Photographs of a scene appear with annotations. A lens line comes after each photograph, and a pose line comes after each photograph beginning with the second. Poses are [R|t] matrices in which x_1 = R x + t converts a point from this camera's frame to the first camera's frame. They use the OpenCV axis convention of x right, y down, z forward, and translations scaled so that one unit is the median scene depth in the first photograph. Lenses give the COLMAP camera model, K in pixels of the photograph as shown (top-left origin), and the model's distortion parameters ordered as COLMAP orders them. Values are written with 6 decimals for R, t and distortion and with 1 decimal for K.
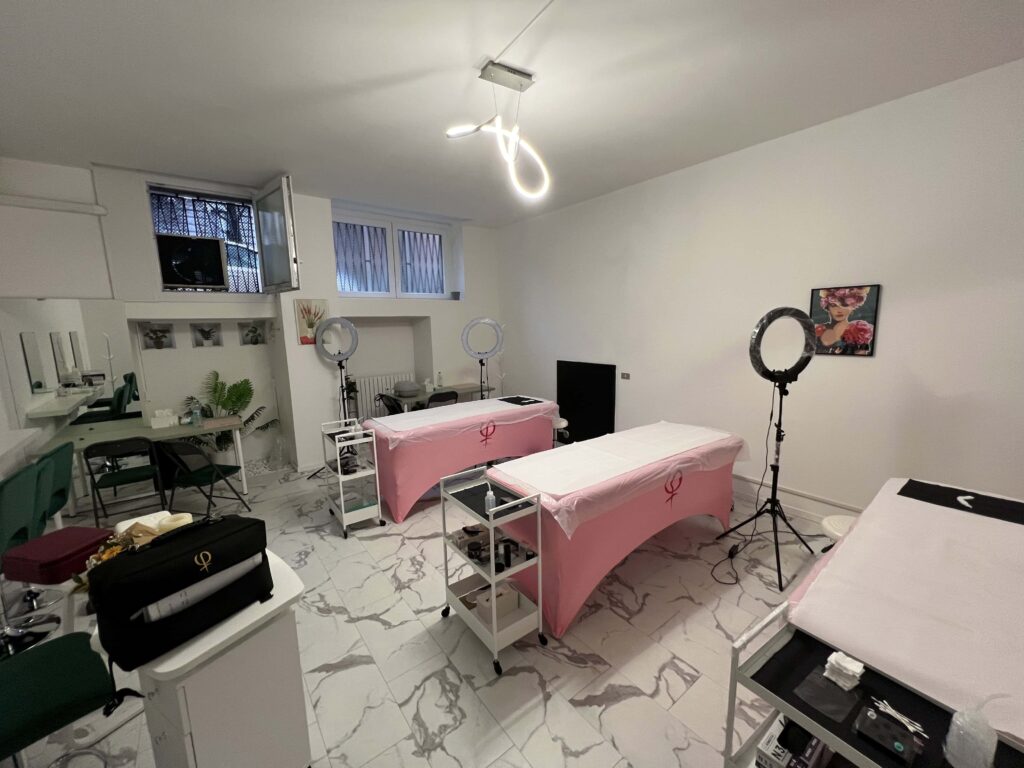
lens RADIAL K [[405.3, 0, 512.9], [0, 405.3, 384.5], [0, 0, 1]] dist [0.010534, -0.000251]
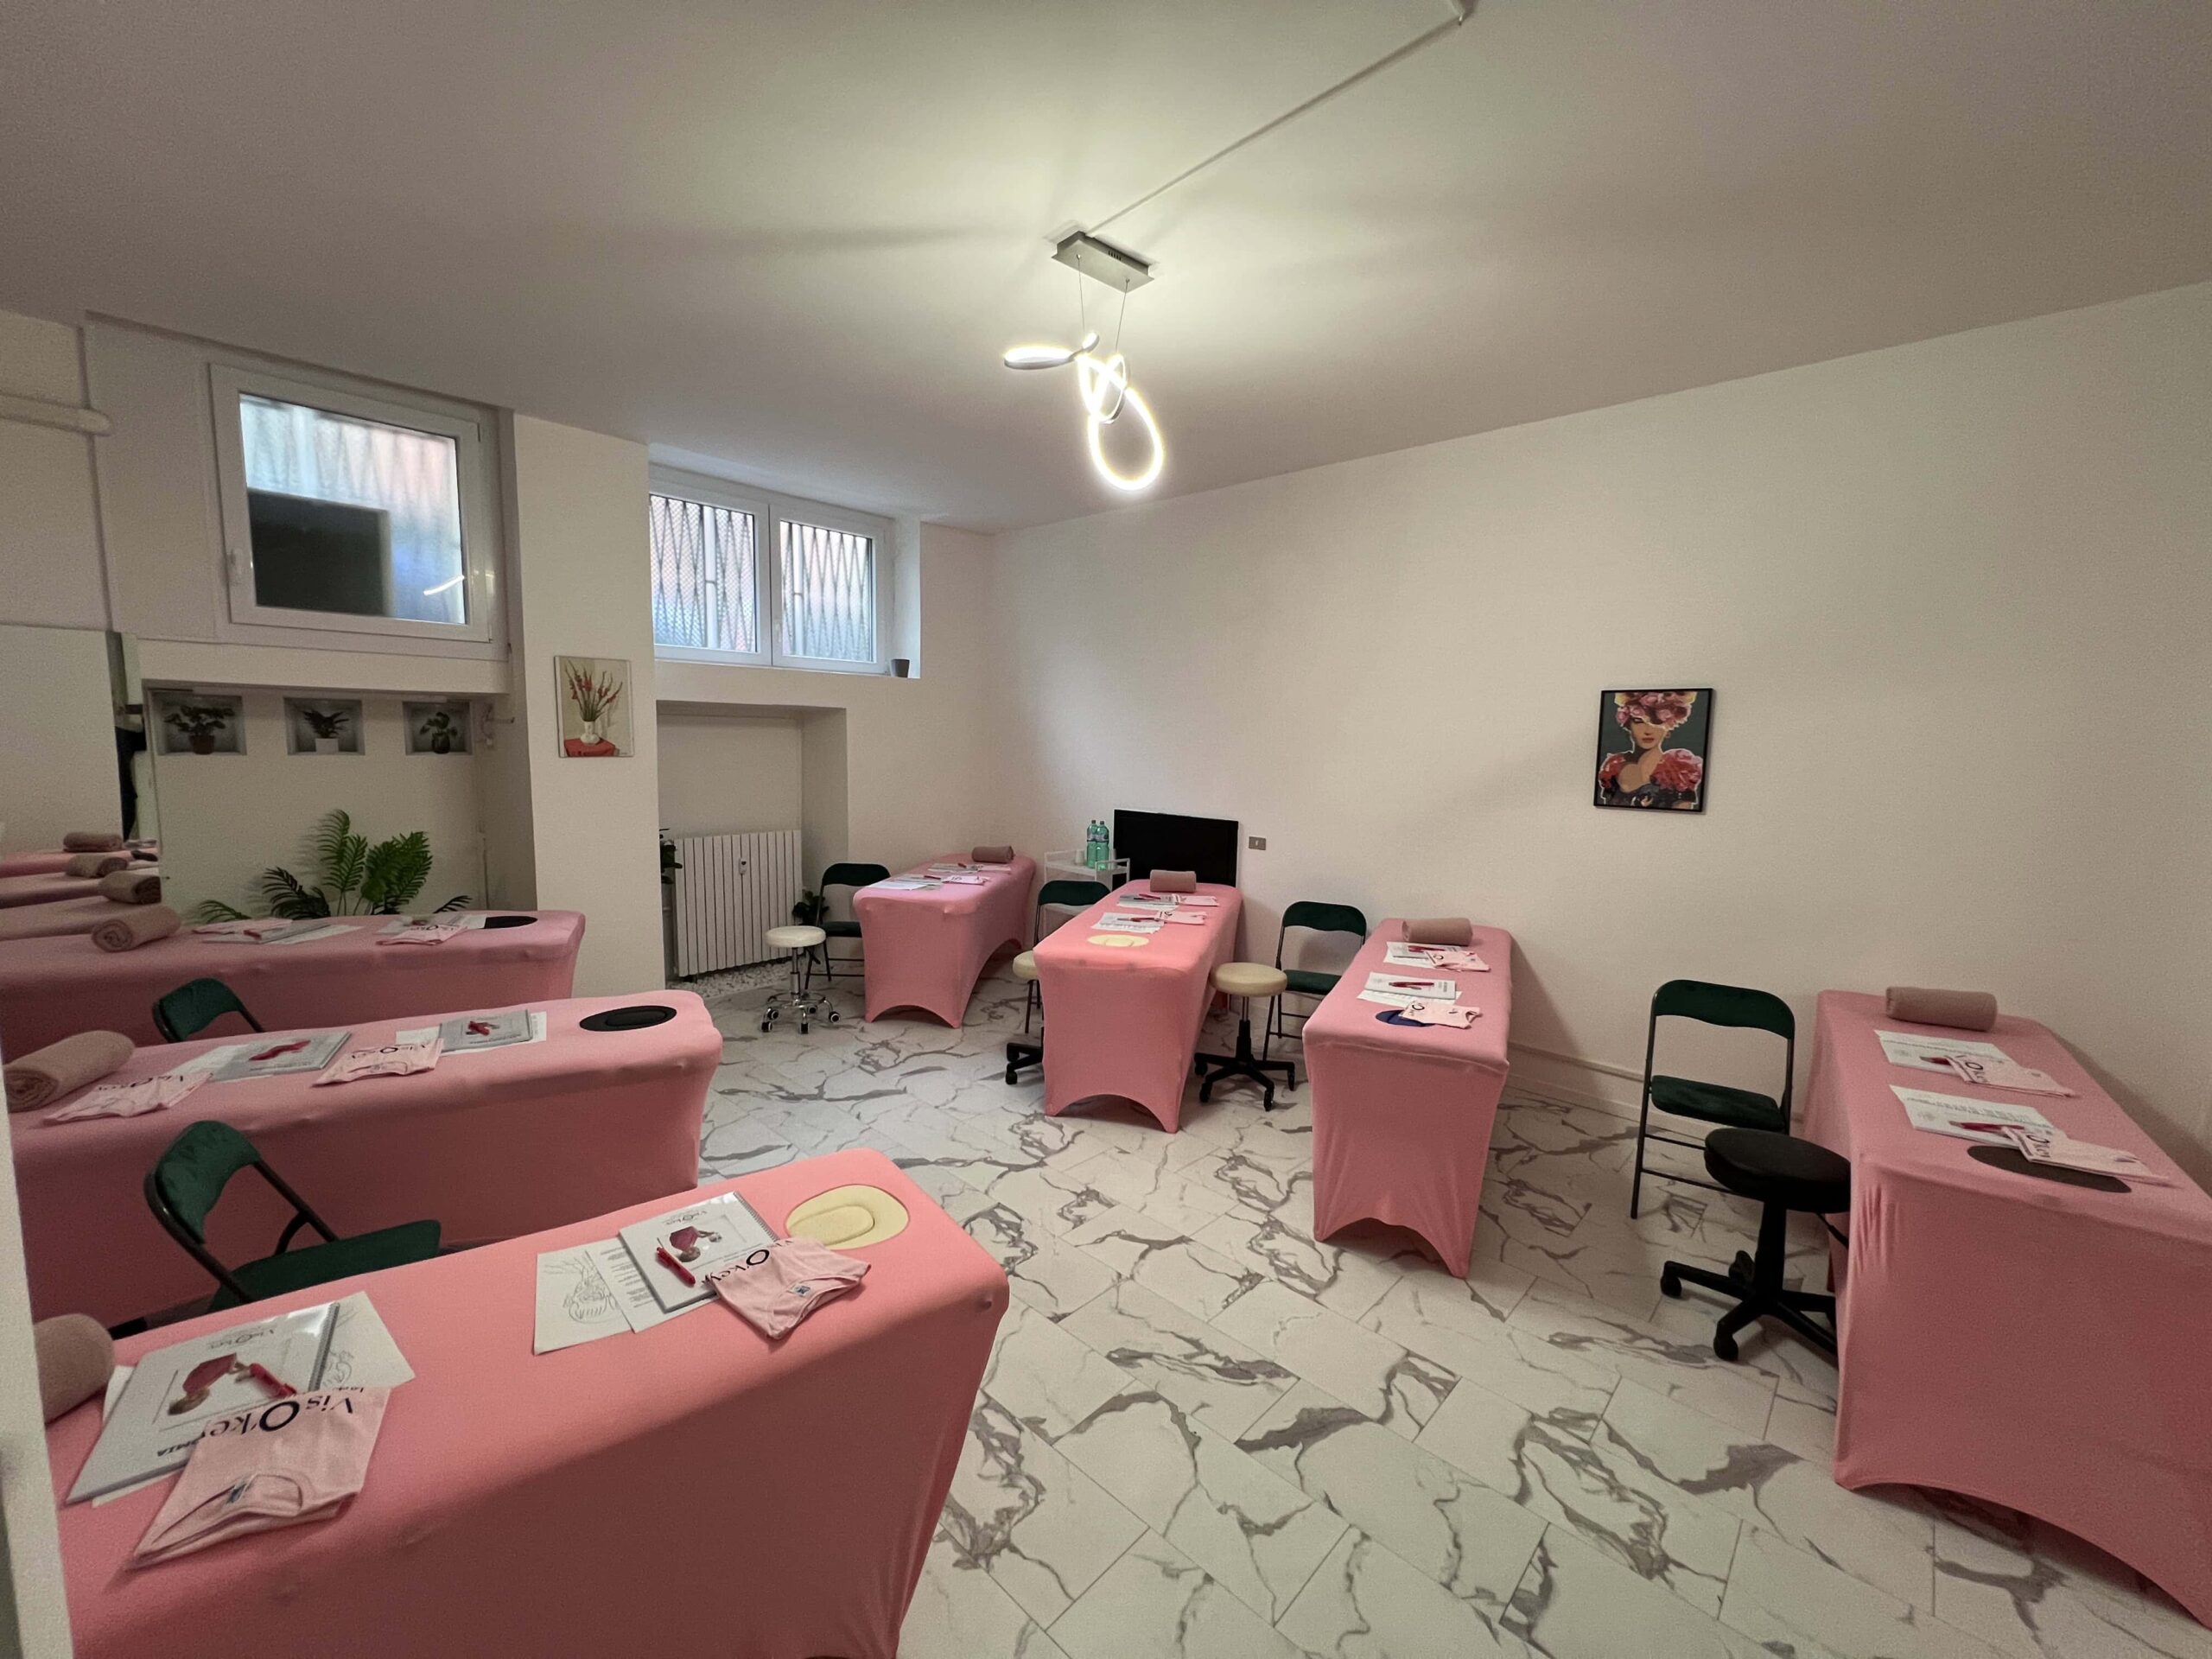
lens RADIAL K [[875.4, 0, 1105.6], [0, 875.4, 831.8], [0, 0, 1]] dist [0.010534, -0.000251]
pose [[0.986166, 0.023489, 0.164089, -0.172138], [-0.016649, 0.998939, -0.042938, 0.029892], [-0.164923, 0.039612, 0.985511, -0.089759]]
